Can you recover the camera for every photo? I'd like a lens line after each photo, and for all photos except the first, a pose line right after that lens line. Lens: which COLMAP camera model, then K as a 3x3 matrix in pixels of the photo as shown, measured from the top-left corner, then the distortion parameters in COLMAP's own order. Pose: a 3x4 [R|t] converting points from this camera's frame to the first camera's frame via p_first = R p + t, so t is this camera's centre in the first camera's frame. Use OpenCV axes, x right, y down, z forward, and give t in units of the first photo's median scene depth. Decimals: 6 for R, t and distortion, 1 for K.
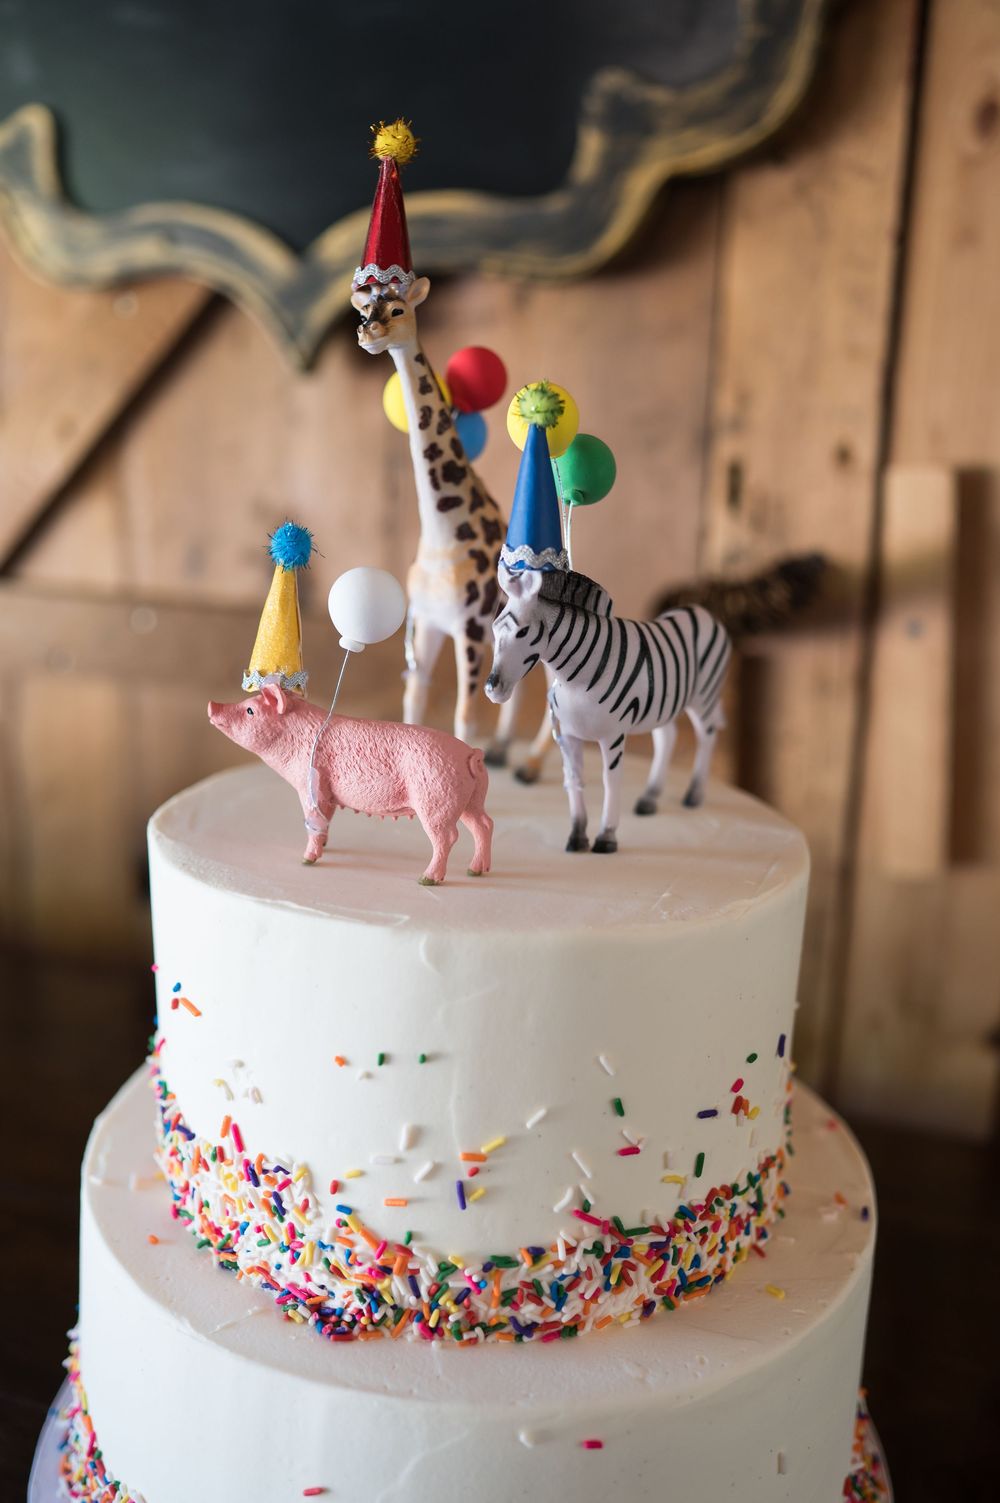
lens RADIAL K [[1405.9, 0, 496.0], [0, 1405.9, 769.0], [0, 0, 1]] dist [0.004285, 0.003463]
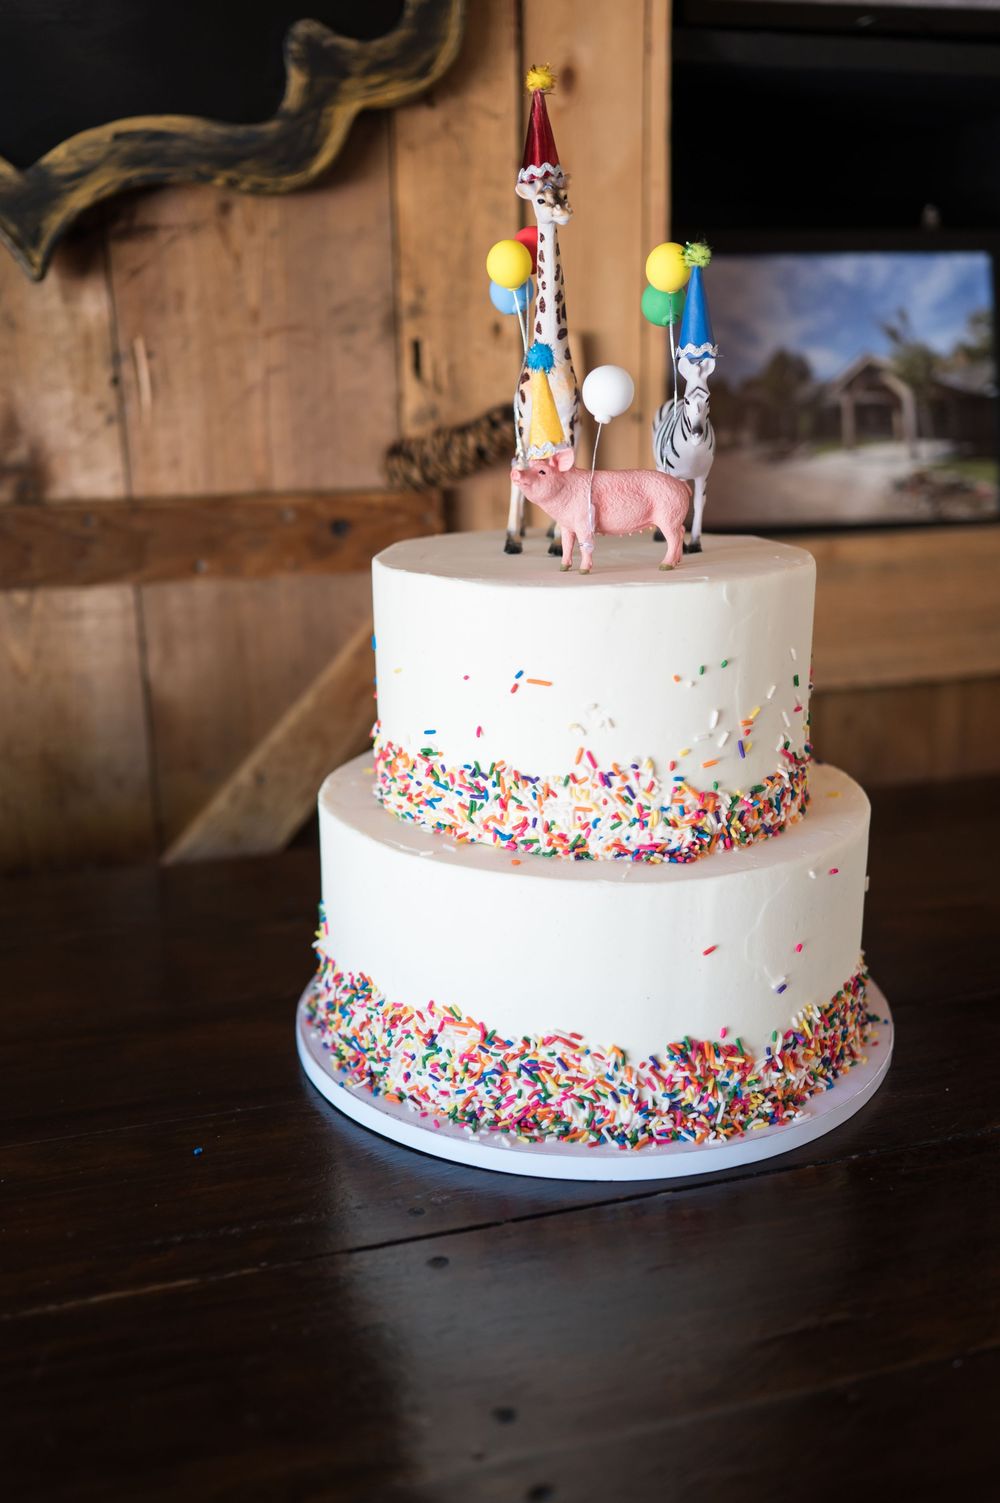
lens RADIAL K [[1405.9, 0, 496.0], [0, 1405.9, 769.0], [0, 0, 1]] dist [0.004285, 0.003463]
pose [[0.805045, -0.203940, 0.557056, -1.113390], [0.186524, 0.978443, 0.088650, 0.124091], [-0.563127, 0.032537, 0.825730, -0.168650]]
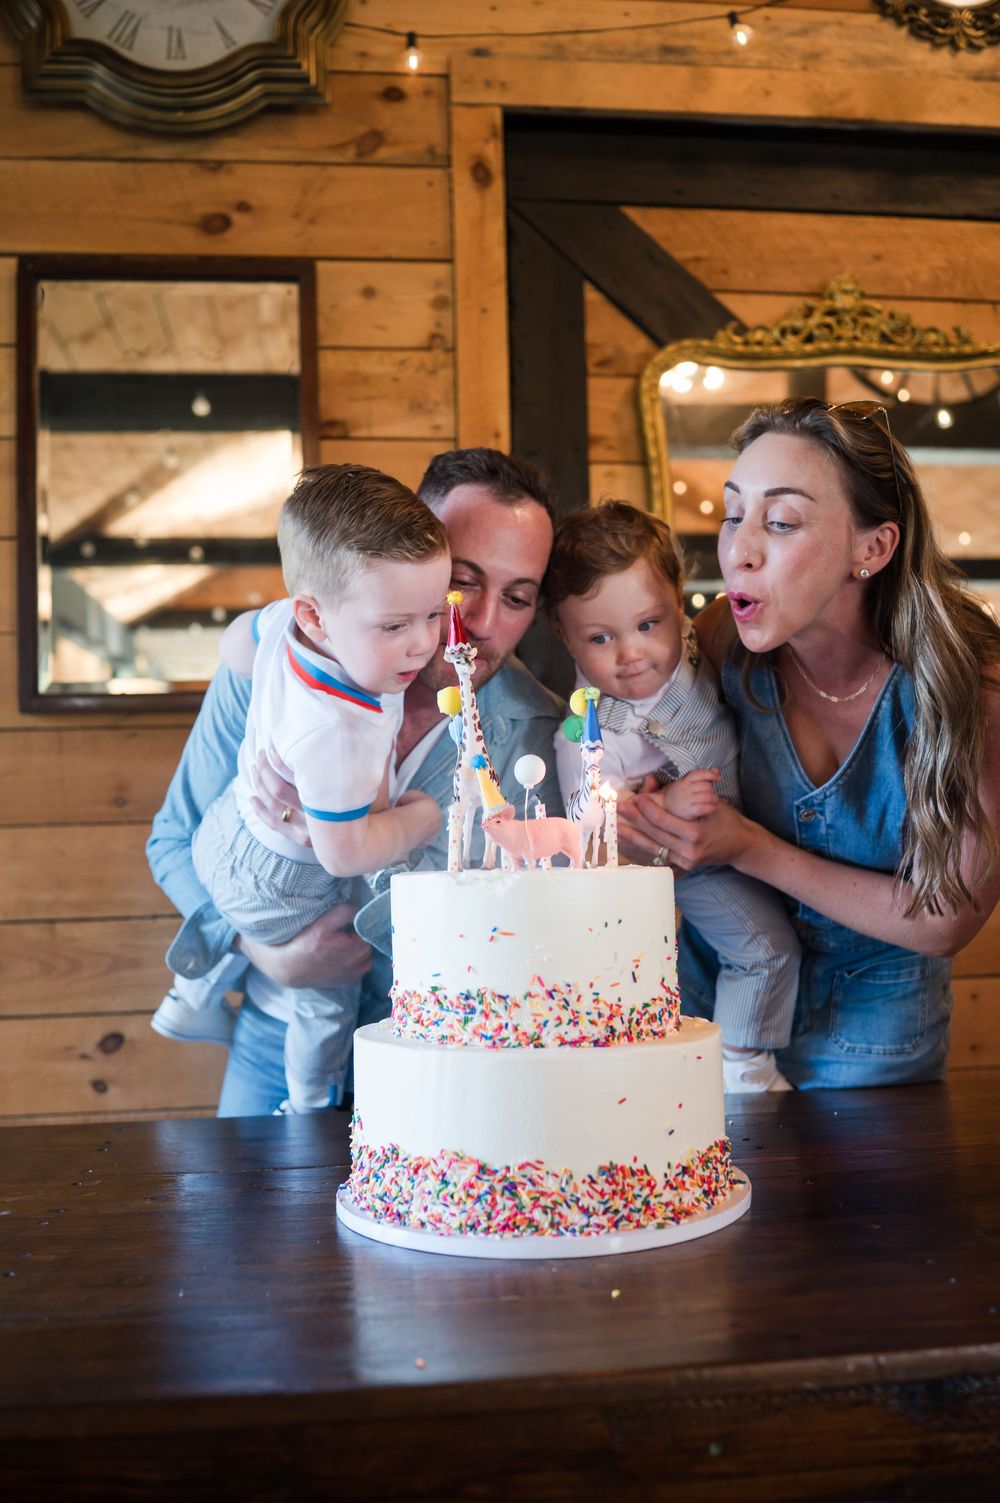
lens RADIAL K [[1405.9, 0, 496.0], [0, 1405.9, 769.0], [0, 0, 1]] dist [0.004285, 0.003463]
pose [[0.757607, -0.017411, 0.652479, -1.816661], [0.217571, 0.949210, -0.227297, 0.453046], [-0.615382, 0.314162, 0.722915, -0.793284]]
